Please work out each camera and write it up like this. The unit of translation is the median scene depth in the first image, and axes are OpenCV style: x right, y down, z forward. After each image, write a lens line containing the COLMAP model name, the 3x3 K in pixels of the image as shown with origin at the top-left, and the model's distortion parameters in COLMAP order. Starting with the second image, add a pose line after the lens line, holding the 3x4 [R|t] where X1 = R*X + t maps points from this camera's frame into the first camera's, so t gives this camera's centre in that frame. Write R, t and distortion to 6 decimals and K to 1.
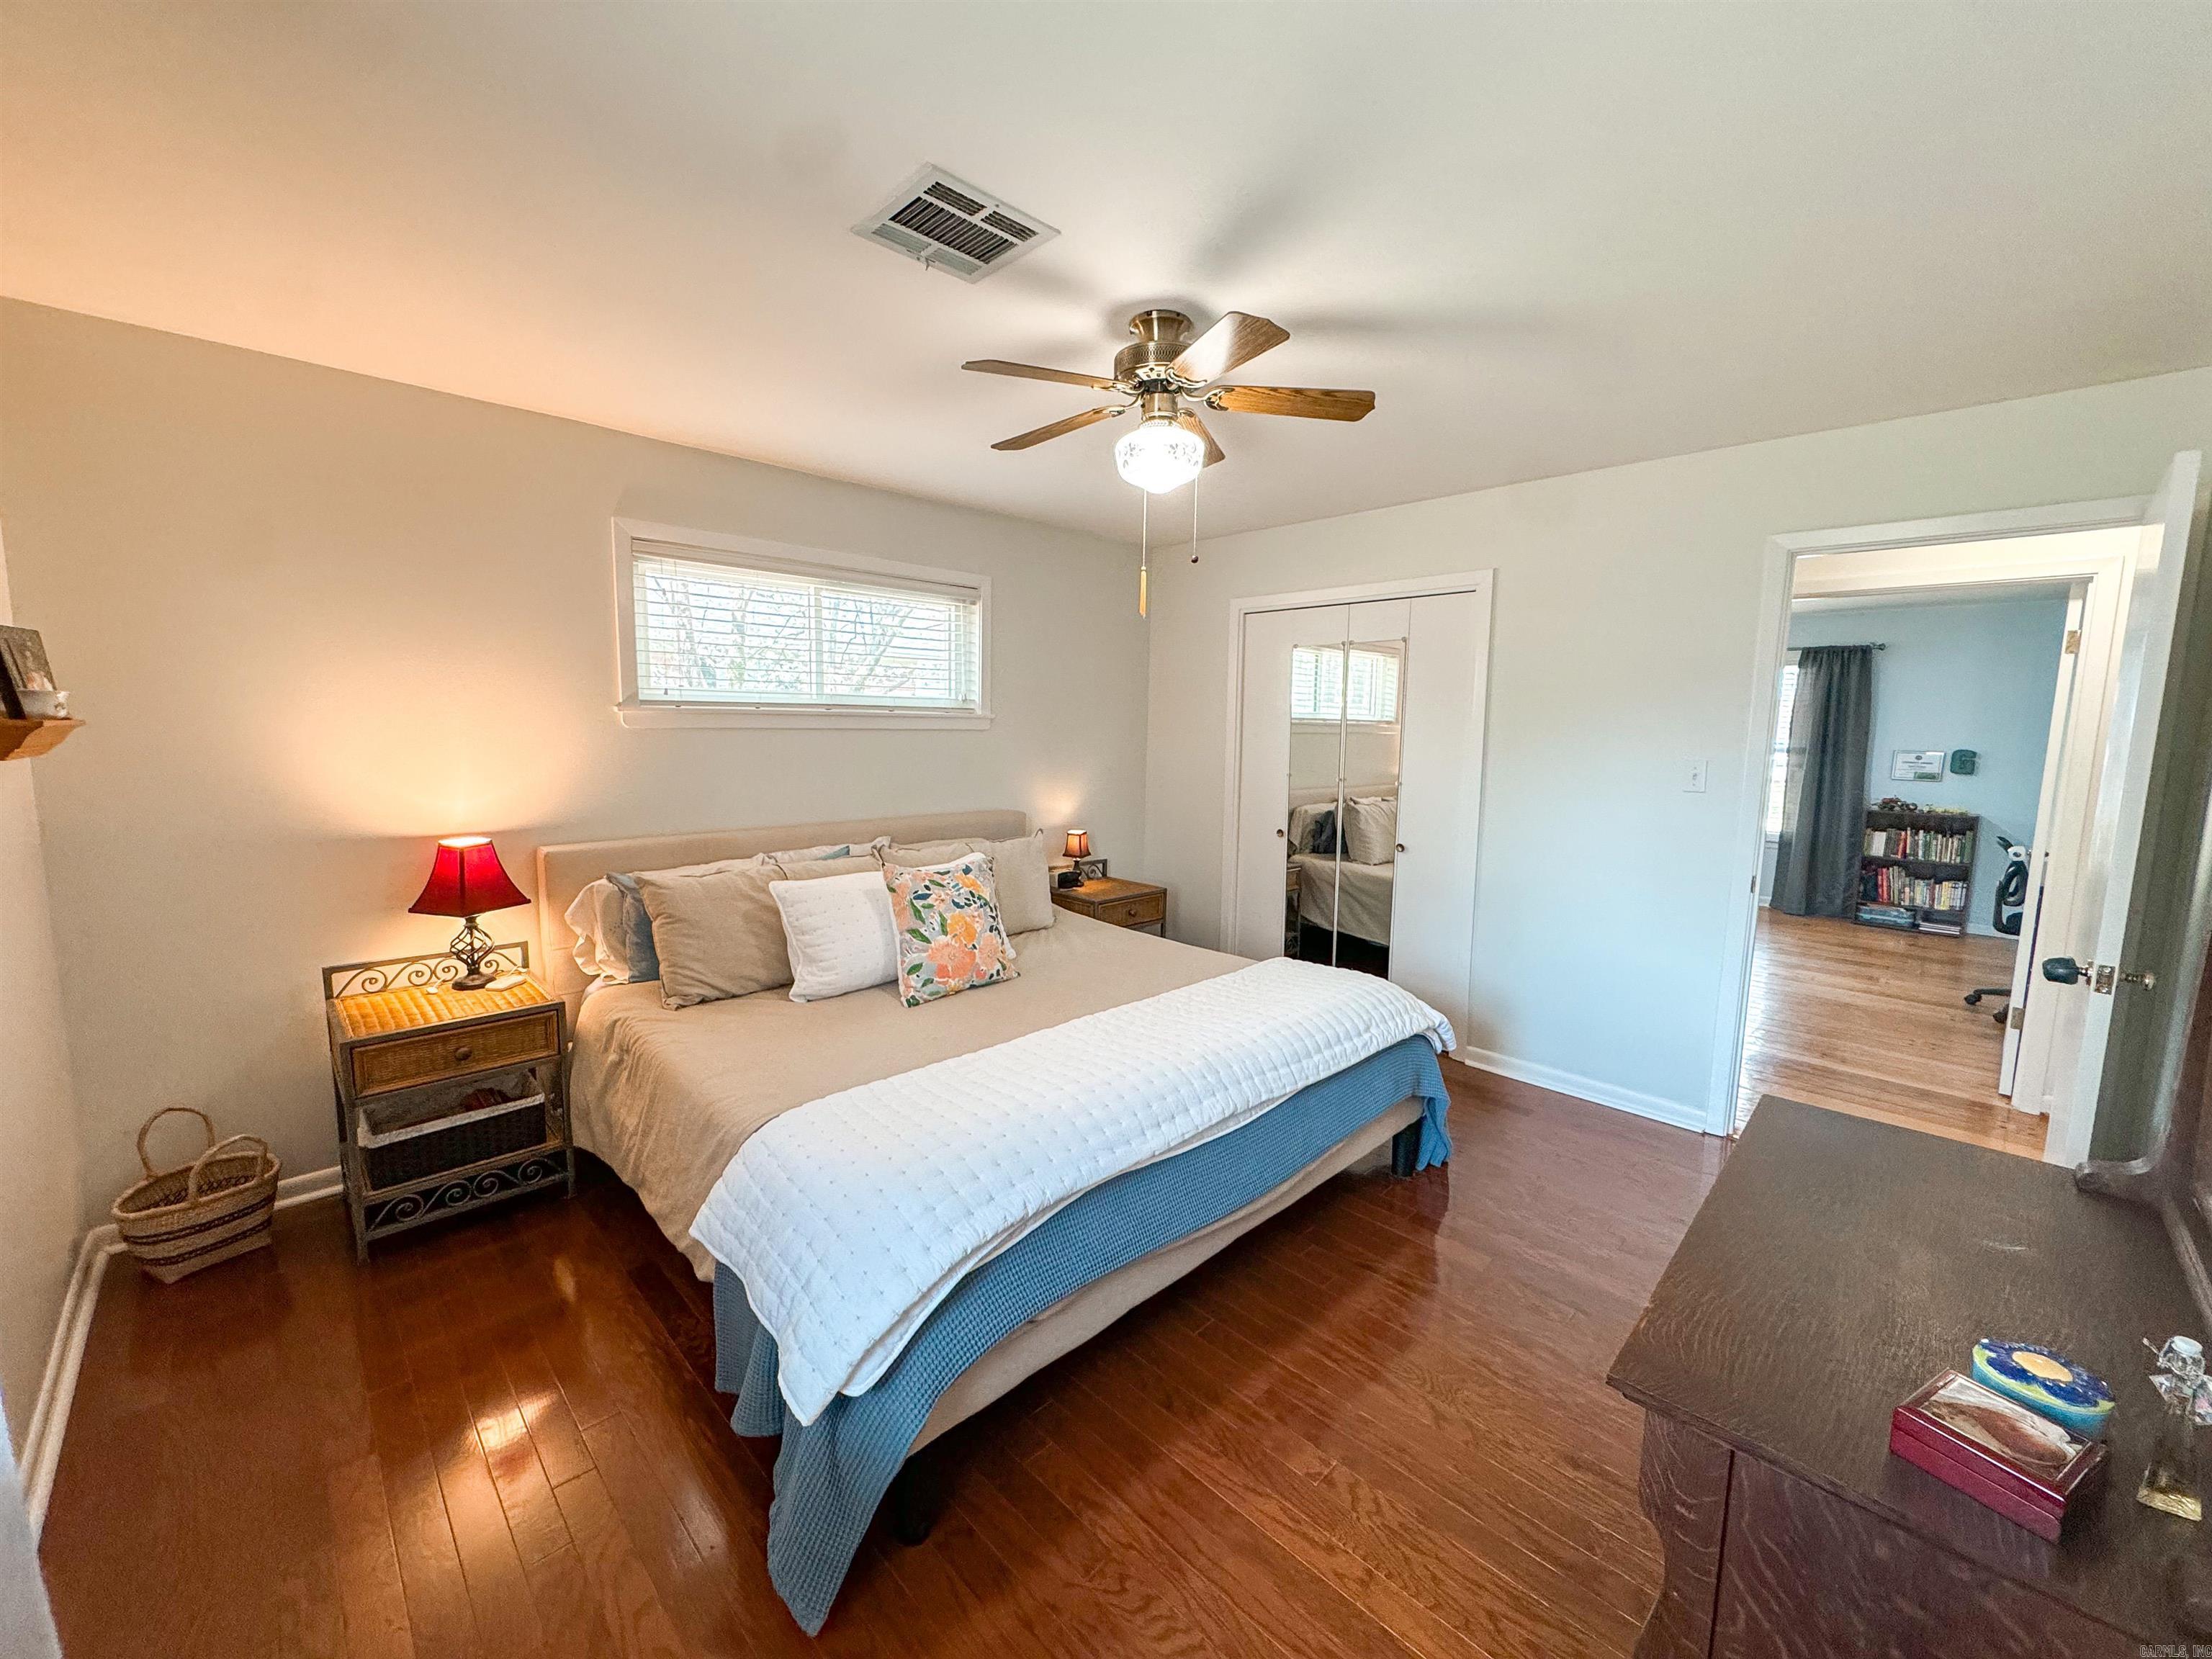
lens RADIAL K [[883.7, 0, 1115.5], [0, 883.7, 821.9], [0, 0, 1]] dist [-0.000003, 0.002306]
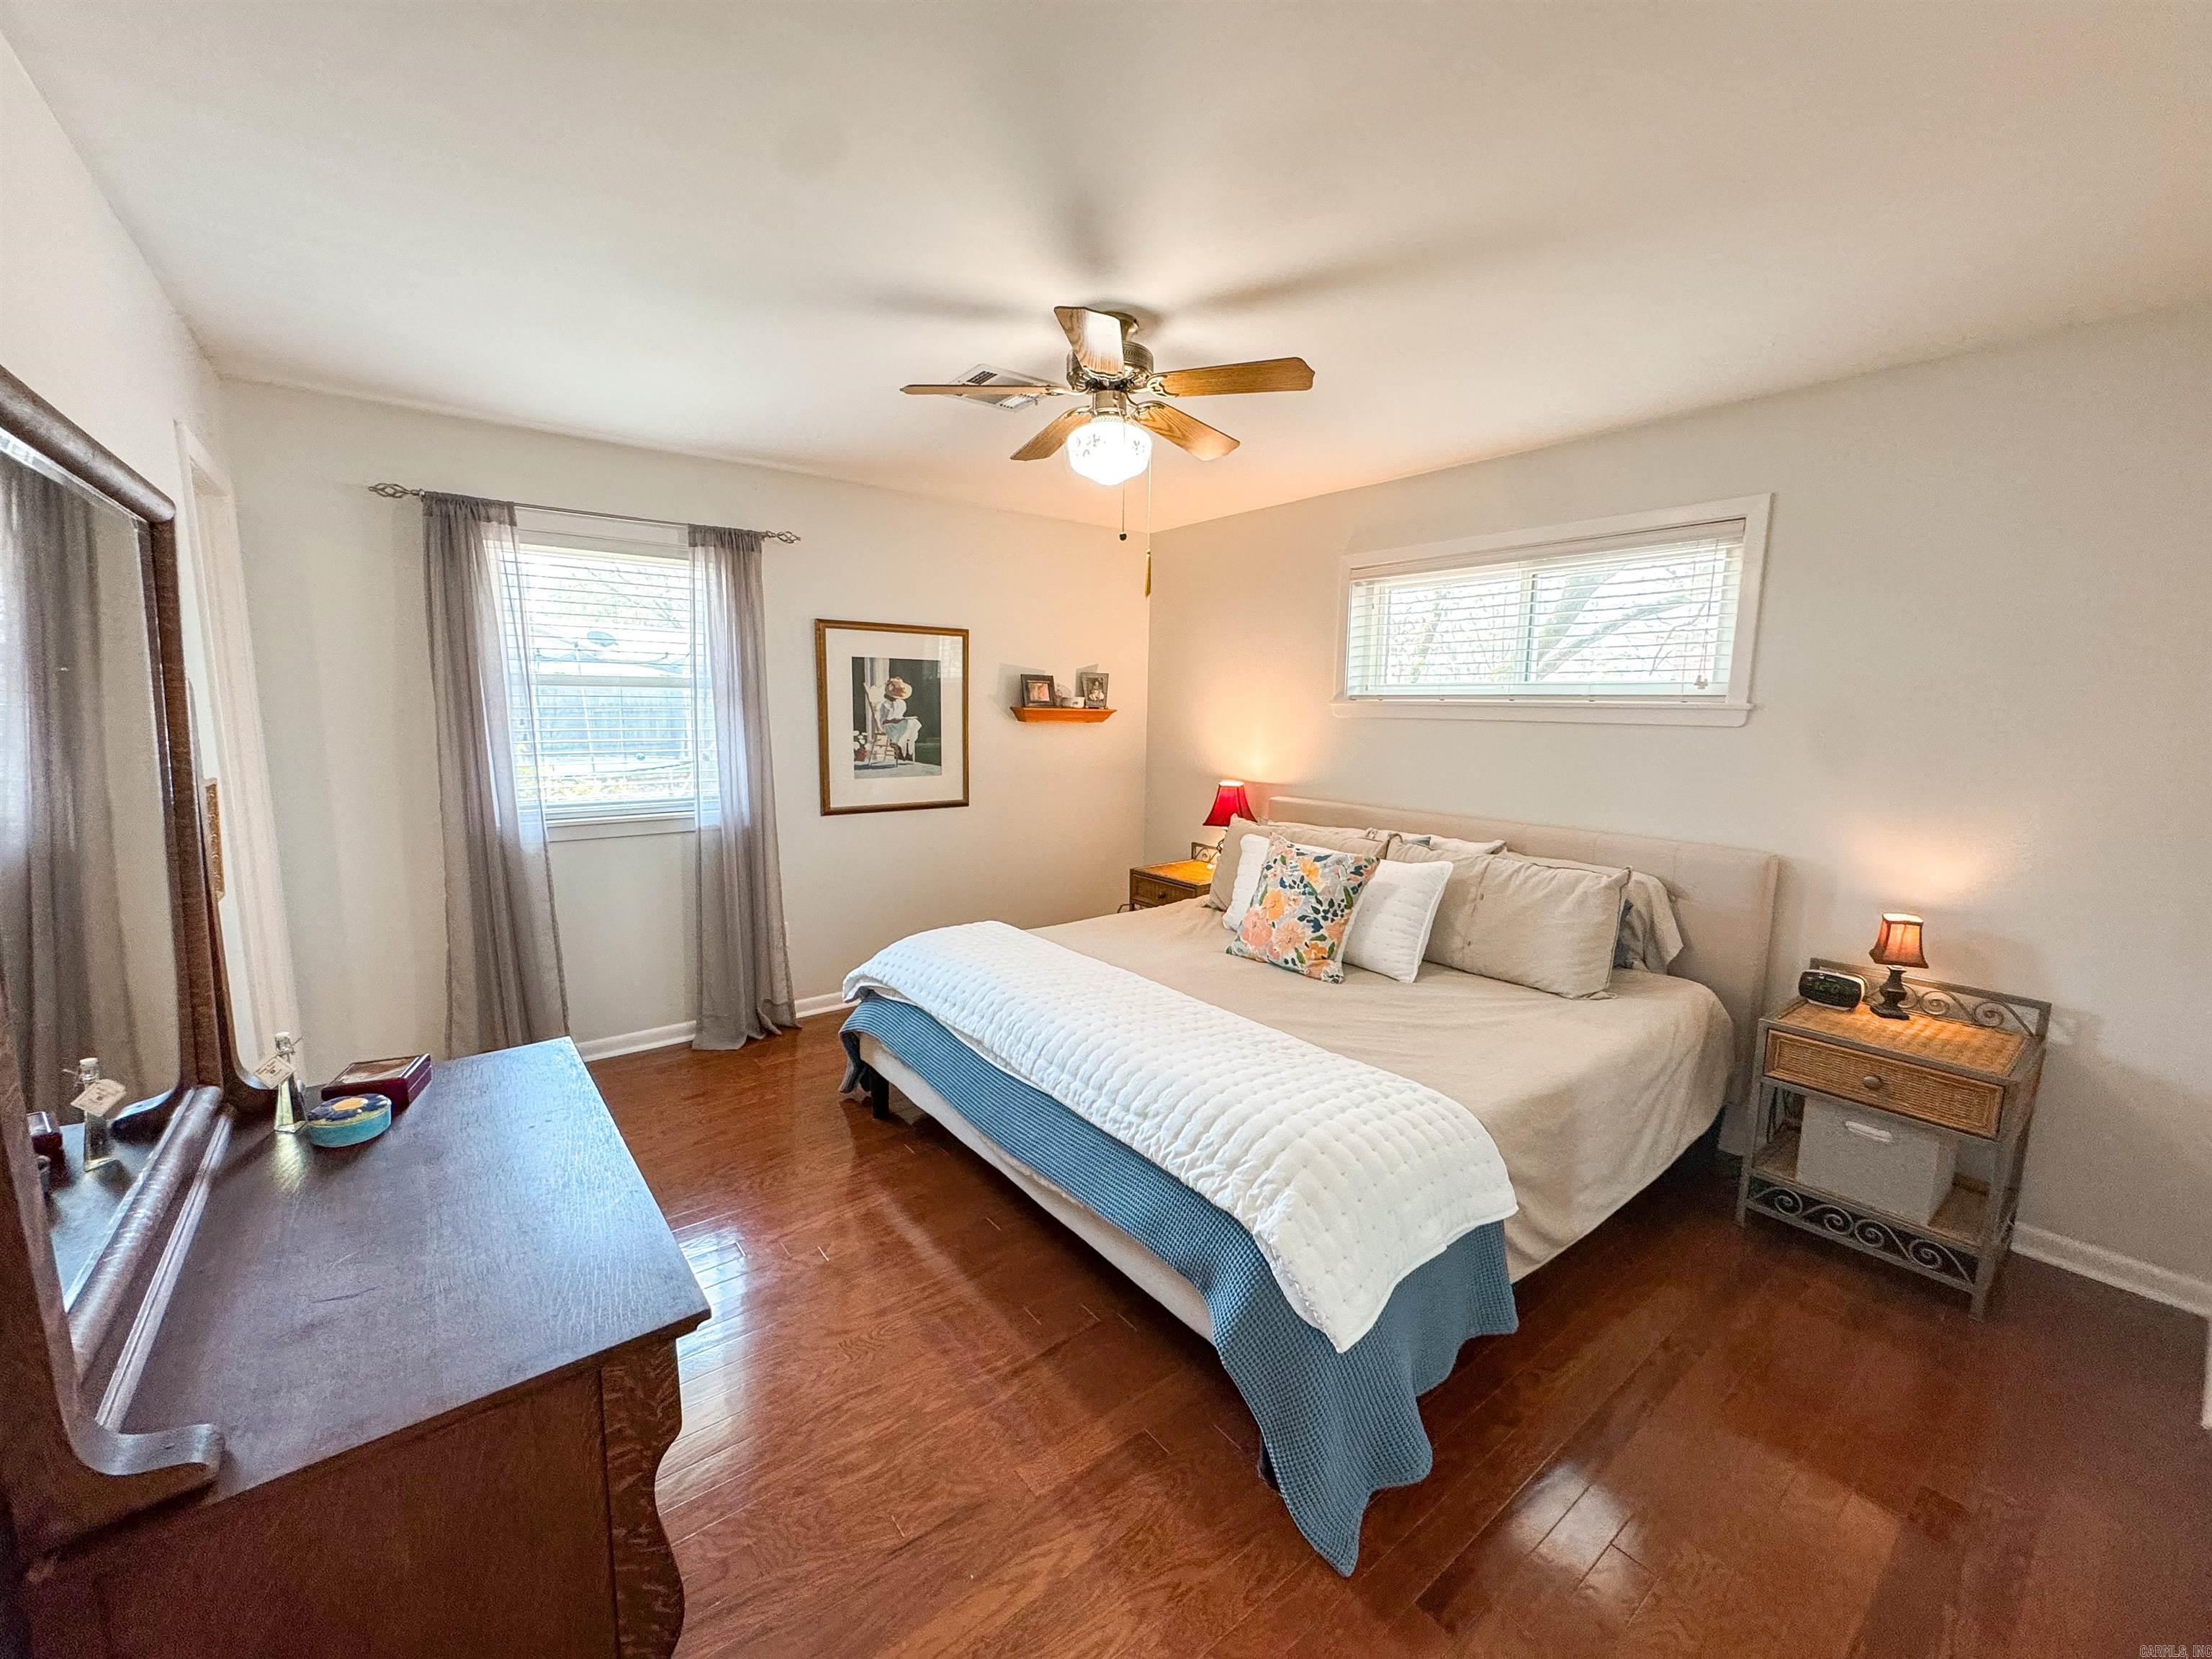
lens RADIAL K [[883.7, 0, 1088.9], [0, 883.7, 816.1], [0, 0, 1]] dist [-0.000003, 0.002306]
pose [[-0.137385, 0.108687, -0.984537, 0.795696], [-0.128352, 0.983628, 0.126497, -0.079230], [0.982167, 0.143746, -0.121185, 0.812382]]
